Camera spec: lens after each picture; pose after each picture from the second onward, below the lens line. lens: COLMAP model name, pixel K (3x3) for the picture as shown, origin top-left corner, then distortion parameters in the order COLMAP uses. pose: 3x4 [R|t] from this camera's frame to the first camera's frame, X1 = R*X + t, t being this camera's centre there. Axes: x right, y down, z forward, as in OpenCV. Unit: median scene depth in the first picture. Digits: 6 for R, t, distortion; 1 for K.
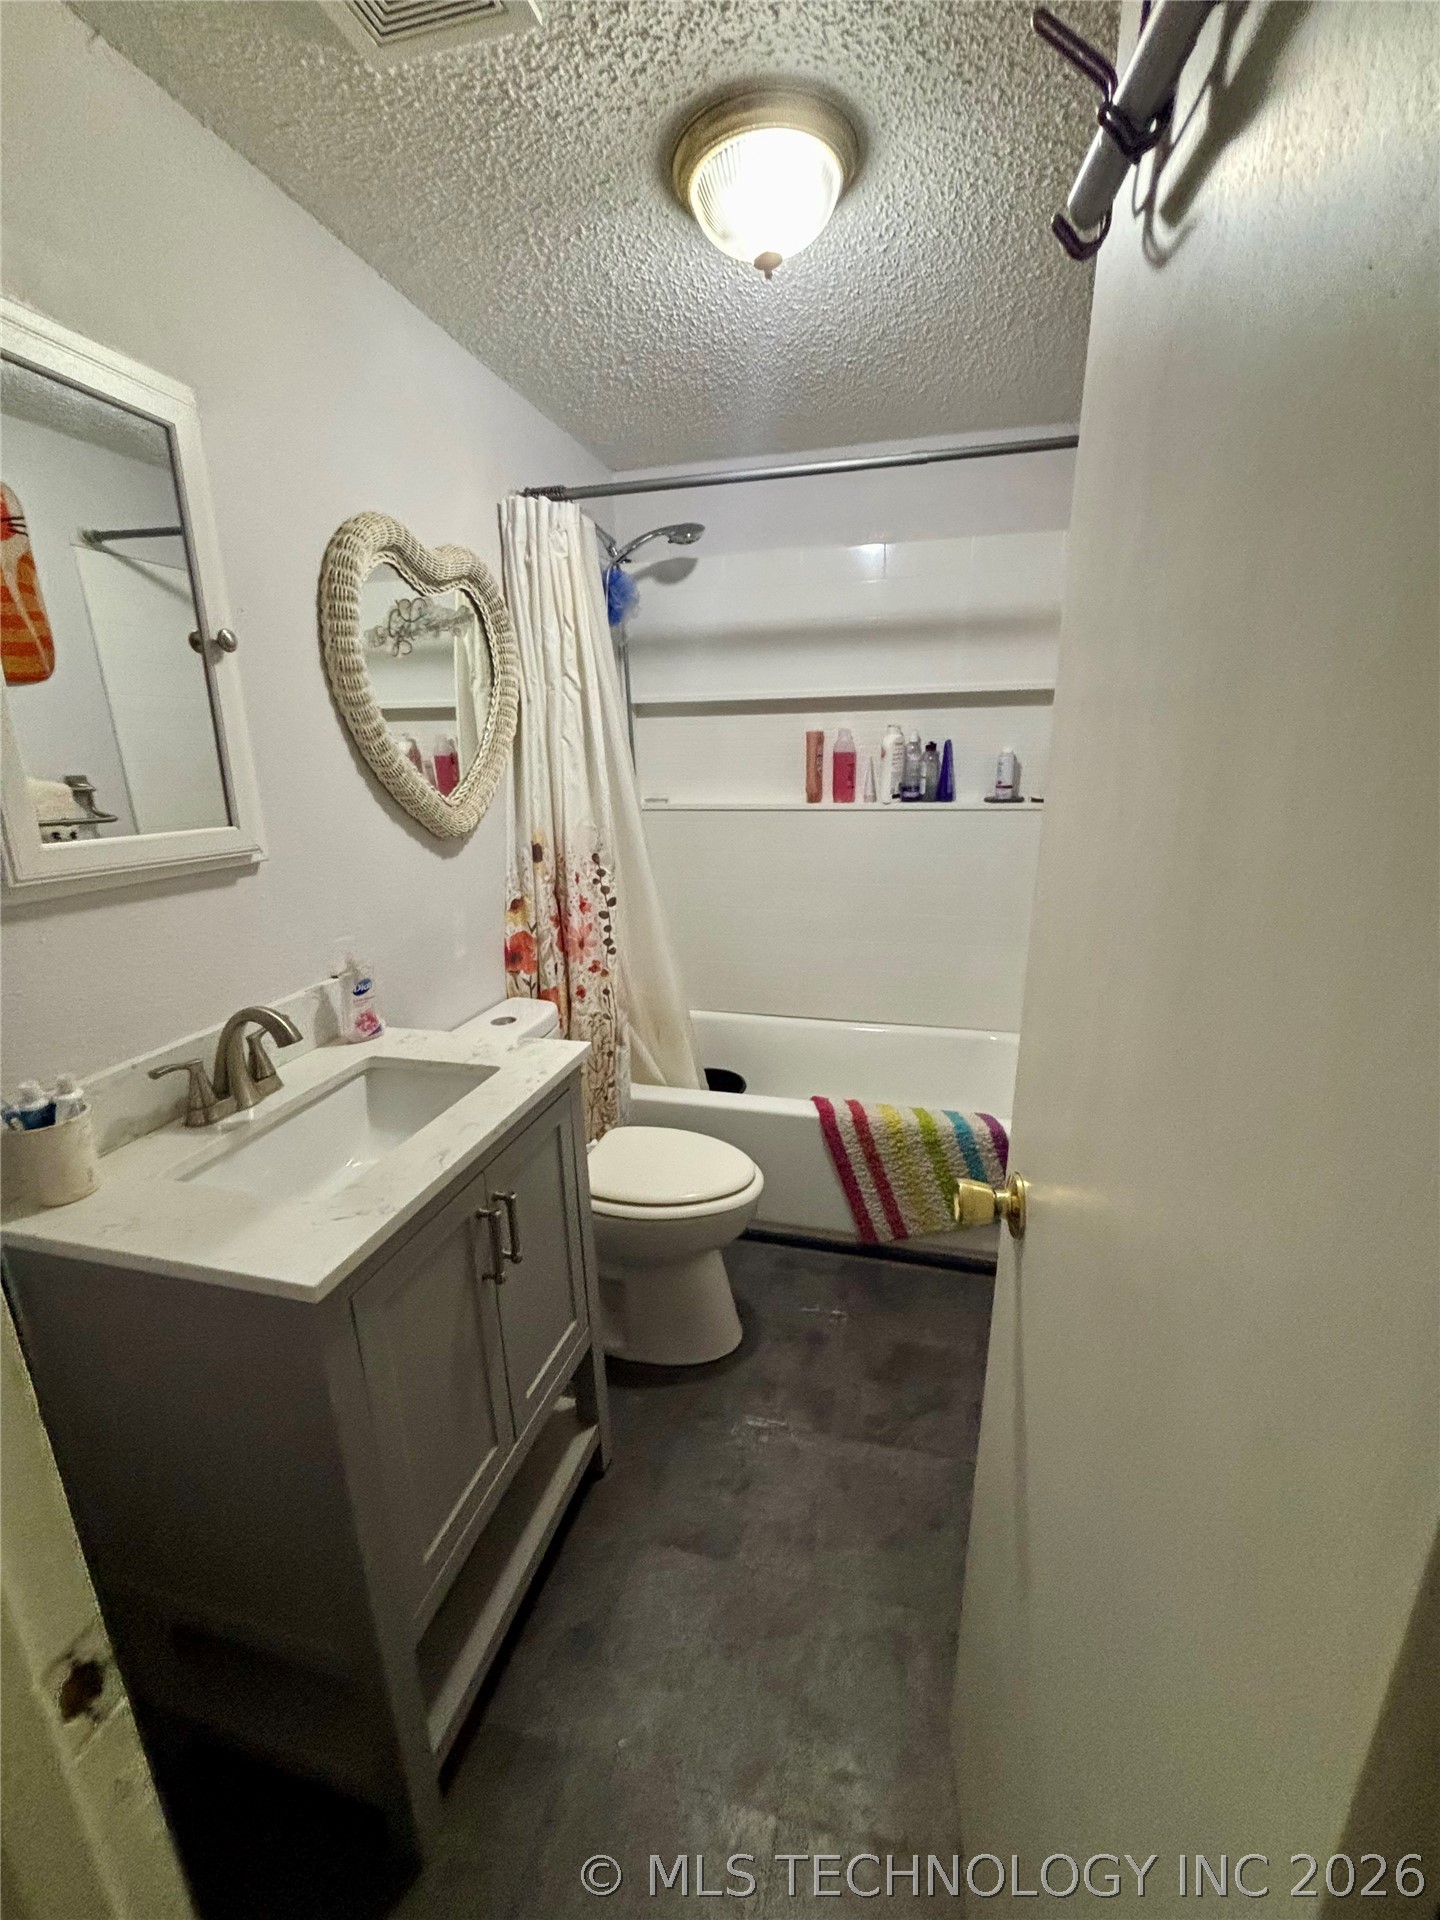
lens RADIAL K [[764.0, 0, 720.0], [0, 764.0, 960.0], [0, 0, 1]] dist [-0.006304, 0.005649]
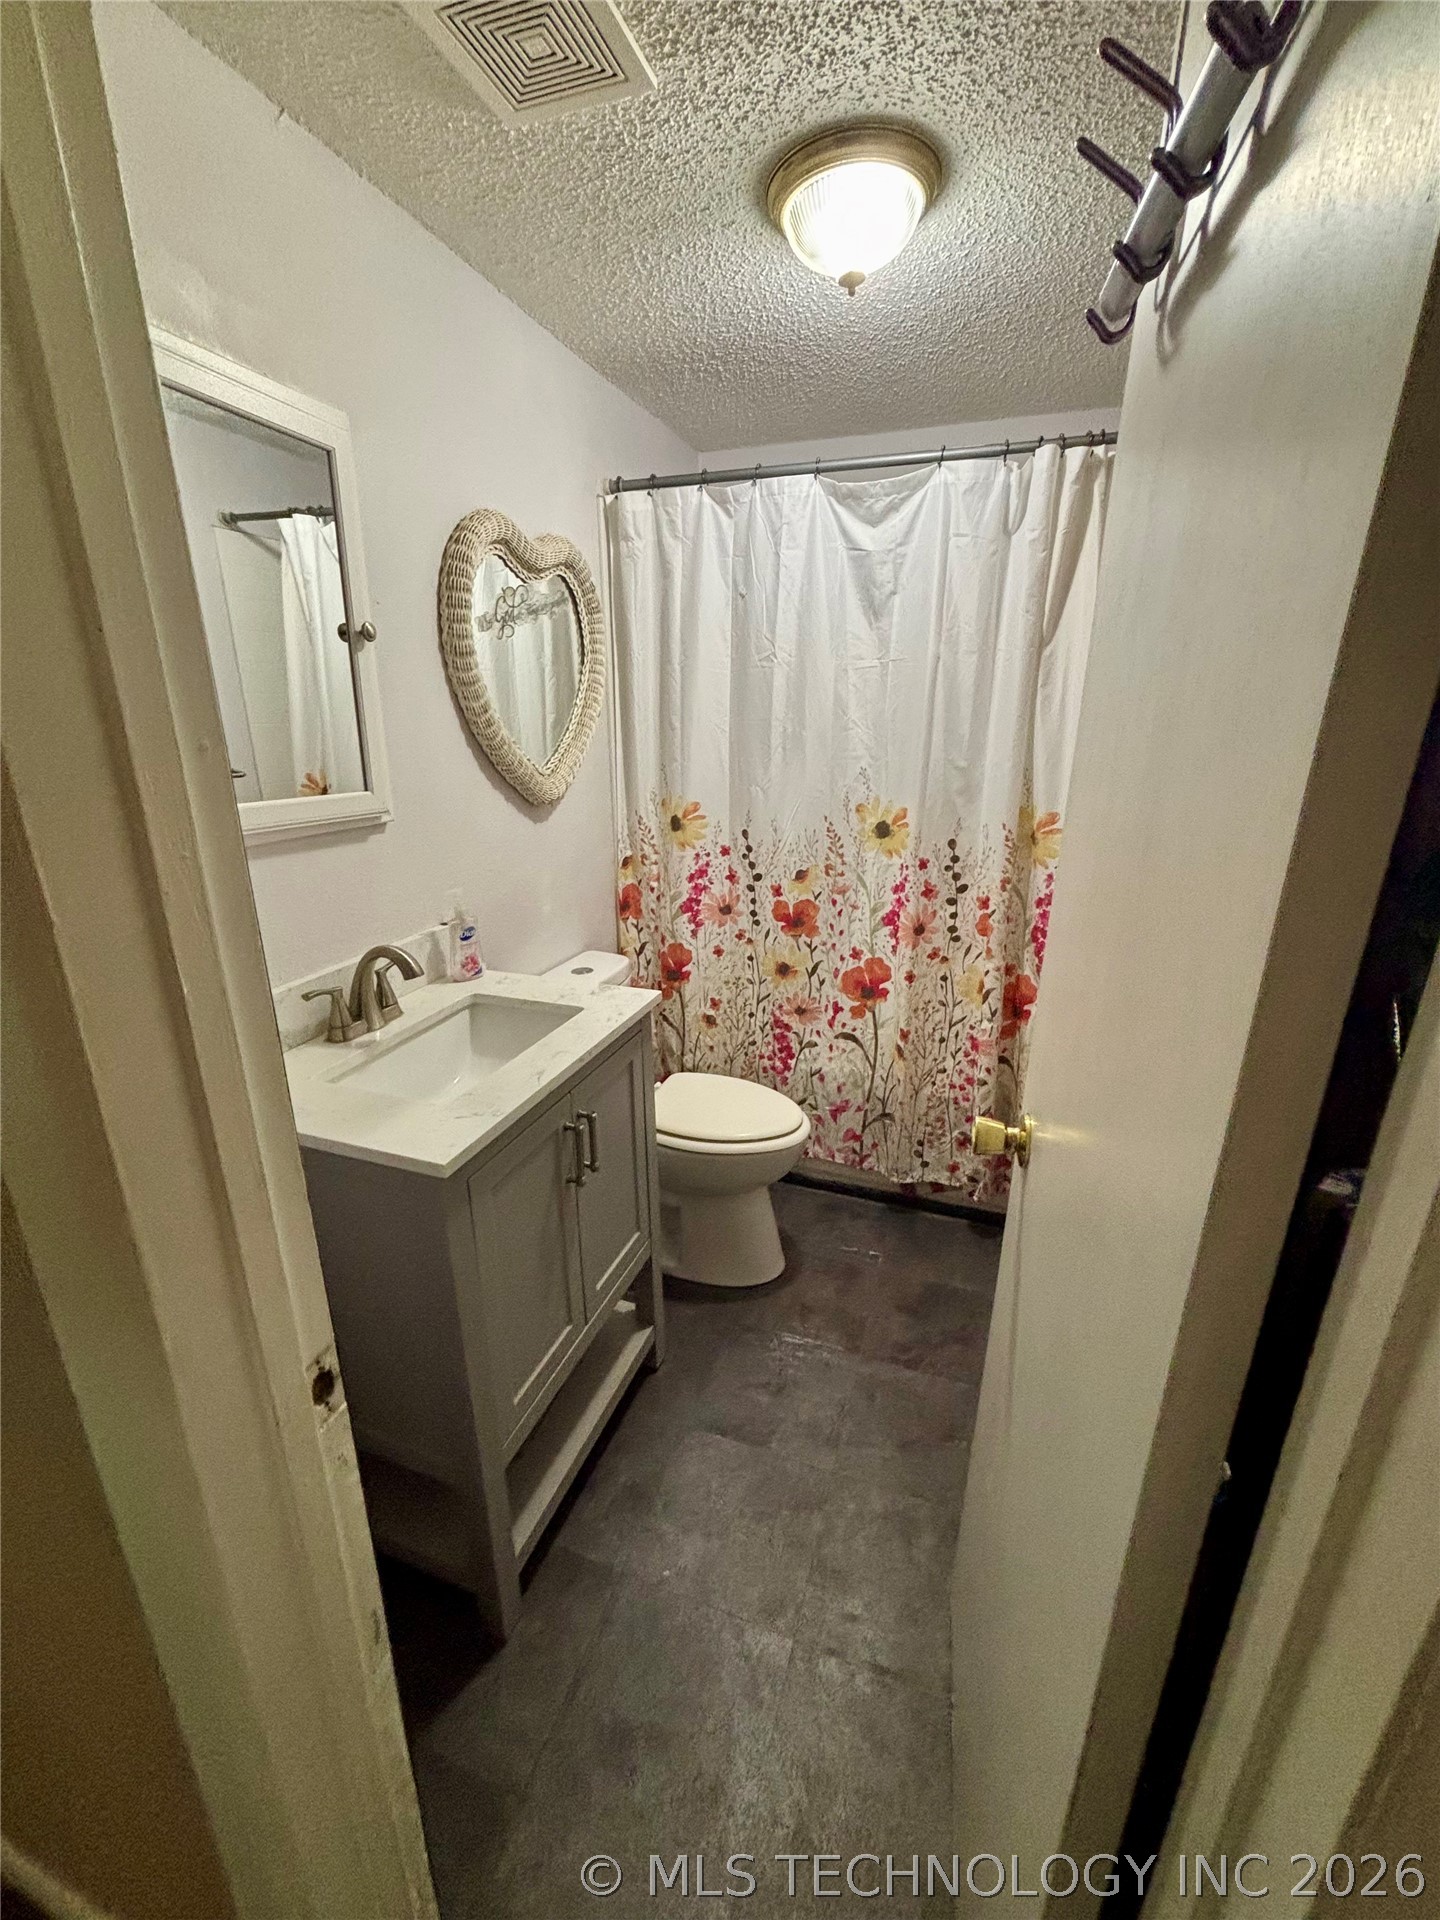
lens RADIAL K [[764.0, 0, 720.0], [0, 764.0, 960.0], [0, 0, 1]] dist [-0.006304, 0.005649]
pose [[0.995792, 0.044882, -0.079905, 0.005616], [-0.041350, 0.998116, 0.045317, 0.007618], [0.081789, -0.041822, 0.995772, -0.124127]]
